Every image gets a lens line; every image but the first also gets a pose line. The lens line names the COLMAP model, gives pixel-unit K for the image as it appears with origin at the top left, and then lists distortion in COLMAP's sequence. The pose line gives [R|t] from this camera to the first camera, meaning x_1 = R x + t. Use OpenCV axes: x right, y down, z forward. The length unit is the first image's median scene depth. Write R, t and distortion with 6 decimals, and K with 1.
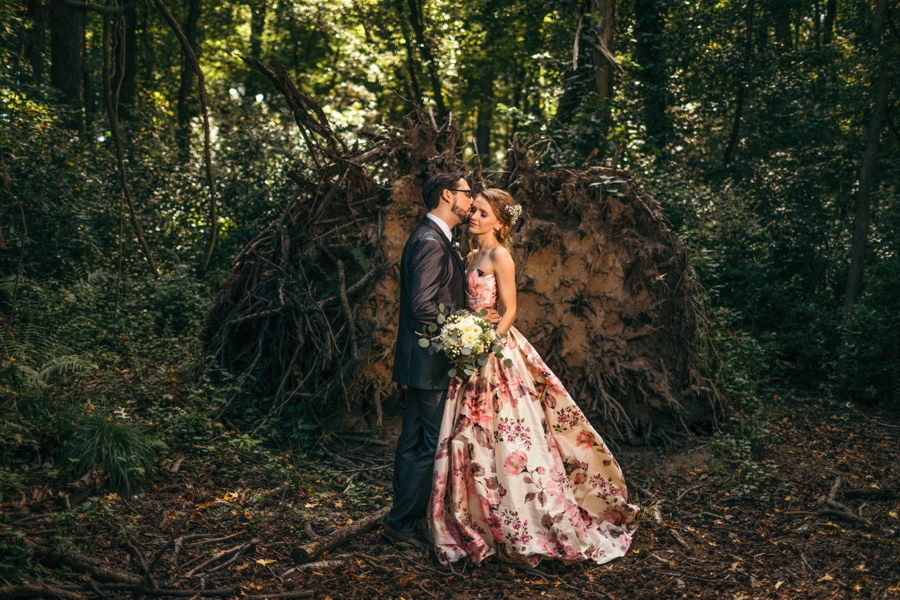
lens RADIAL K [[905.4, 0, 447.9], [0, 905.4, 298.7], [0, 0, 1]] dist [-0.054308, 0.000000]
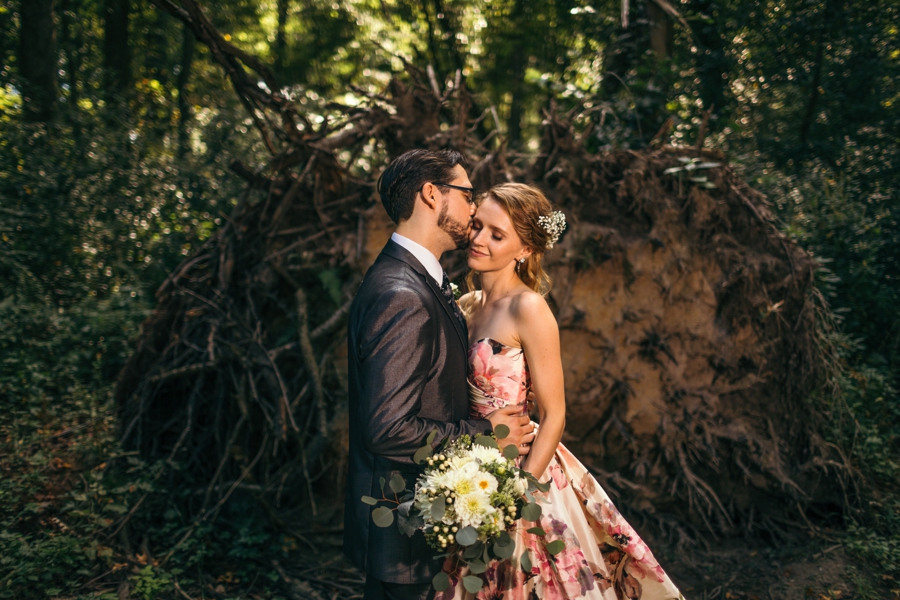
lens RADIAL K [[905.4, 0, 452.6], [0, 905.4, 300.7], [0, 0, 1]] dist [-0.054308, 0.000000]
pose [[0.999199, -0.019043, -0.035188, 0.019654], [0.019469, 0.999741, 0.011803, -0.039063], [0.034954, -0.012478, 0.999311, 0.309027]]
